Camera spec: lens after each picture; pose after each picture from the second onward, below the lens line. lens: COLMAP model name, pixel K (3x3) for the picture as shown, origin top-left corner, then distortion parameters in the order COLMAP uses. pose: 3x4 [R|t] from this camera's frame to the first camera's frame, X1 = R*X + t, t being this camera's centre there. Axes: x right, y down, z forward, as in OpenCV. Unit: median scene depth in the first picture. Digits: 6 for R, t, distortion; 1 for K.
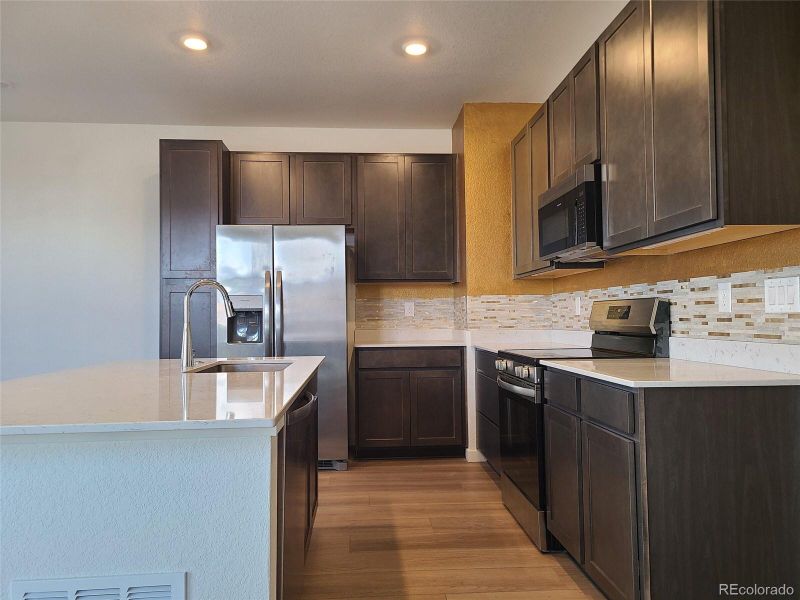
lens RADIAL K [[593.5, 0, 396.2], [0, 593.5, 294.7], [0, 0, 1]] dist [0.046884, -0.018319]
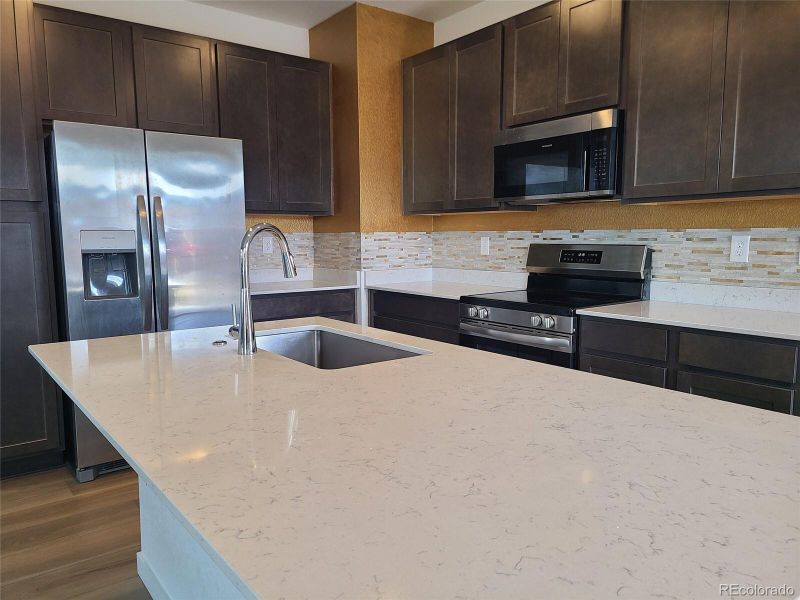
lens RADIAL K [[593.5, 0, 394.2], [0, 593.5, 307.8], [0, 0, 1]] dist [0.046884, -0.018319]
pose [[0.833614, -0.060822, 0.548989, -0.476284], [-0.025191, 0.988698, 0.147787, -0.027702], [-0.551773, -0.137027, 0.822660, 0.303554]]
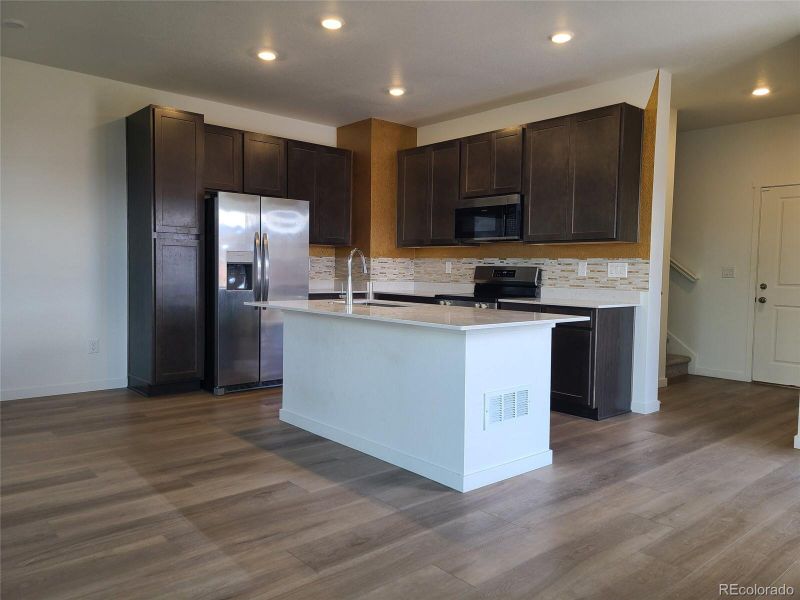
lens RADIAL K [[593.5, 0, 394.8], [0, 593.5, 300.6], [0, 0, 1]] dist [0.046884, -0.018319]
pose [[0.791541, -0.008023, 0.611063, -0.983424], [-0.049646, 0.995765, 0.077384, -0.011335], [-0.609096, -0.091590, 0.787790, -0.224372]]
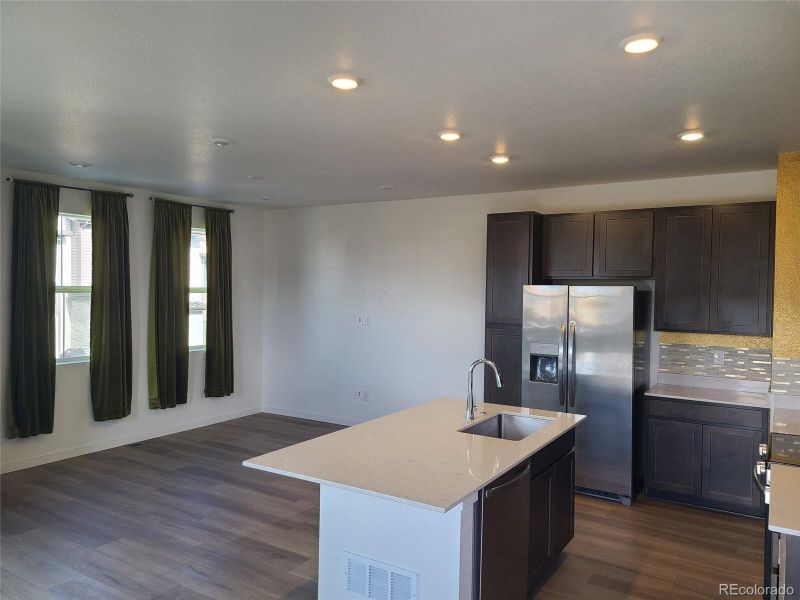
lens RADIAL K [[593.5, 0, 394.3], [0, 593.5, 299.4], [0, 0, 1]] dist [0.046884, -0.018319]
pose [[0.808941, 0.030364, -0.587106, 0.274537], [-0.003073, 0.998870, 0.047425, -0.186838], [0.587882, -0.036560, 0.808120, -0.192181]]
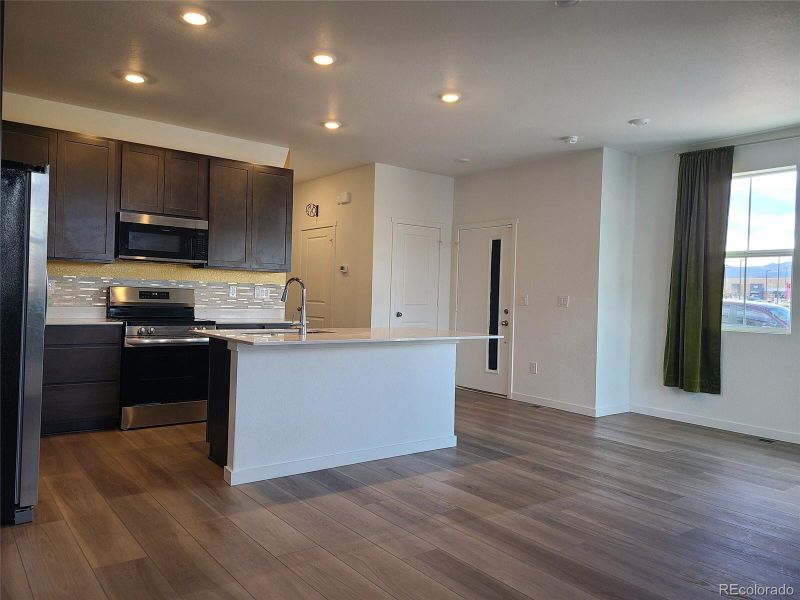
lens RADIAL K [[593.5, 0, 396.6], [0, 593.5, 299.5], [0, 0, 1]] dist [0.046884, -0.018319]
pose [[-0.559539, -0.003680, 0.828796, -1.433486], [-0.056537, 0.997830, -0.033739, 0.060828], [-0.826874, -0.065736, -0.558533, 1.374003]]
